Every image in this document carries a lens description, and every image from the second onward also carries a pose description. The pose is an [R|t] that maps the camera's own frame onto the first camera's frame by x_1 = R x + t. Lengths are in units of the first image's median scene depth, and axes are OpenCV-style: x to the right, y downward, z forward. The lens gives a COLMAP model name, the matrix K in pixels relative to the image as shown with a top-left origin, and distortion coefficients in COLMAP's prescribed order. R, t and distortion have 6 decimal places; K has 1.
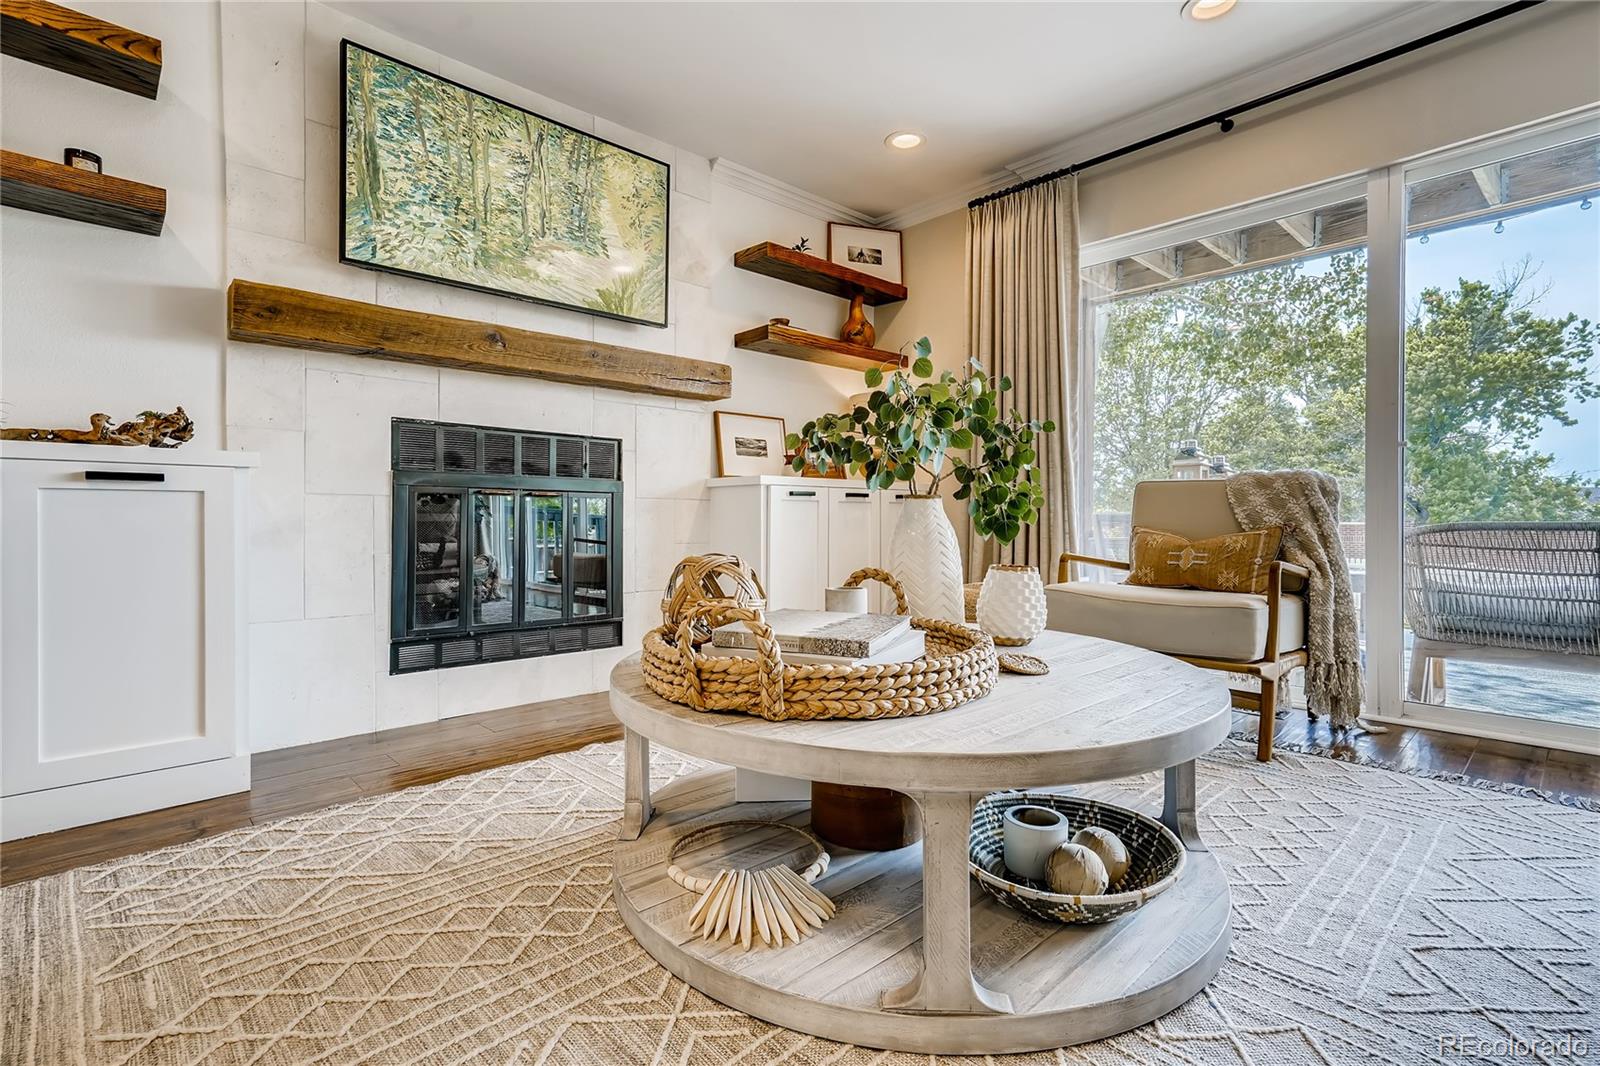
lens RADIAL K [[751.5, 0, 804.4], [0, 751.5, 525.2], [0, 0, 1]] dist [-0.017335, 0.015485]
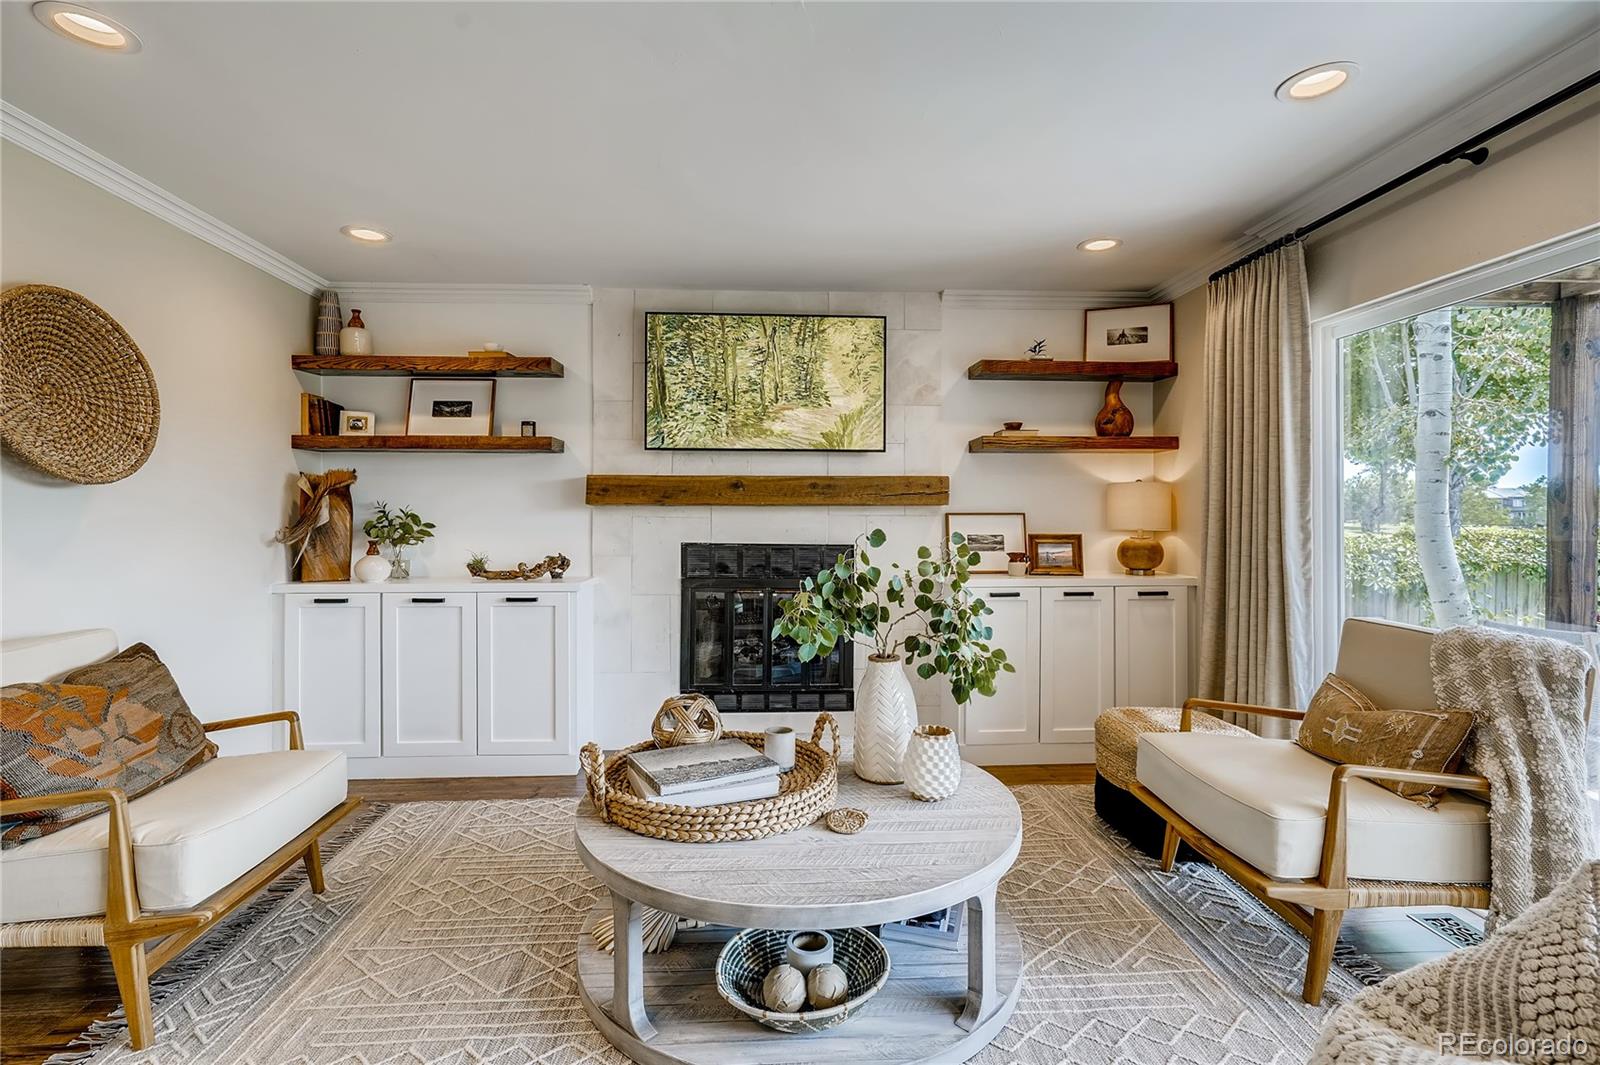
lens RADIAL K [[751.5, 0, 793.8], [0, 751.5, 529.1], [0, 0, 1]] dist [-0.017335, 0.015485]
pose [[0.765740, 0.009672, -0.643078, 0.556252], [-0.008853, 0.999951, 0.004497, -0.168401], [0.643090, 0.002250, 0.765788, -0.013292]]
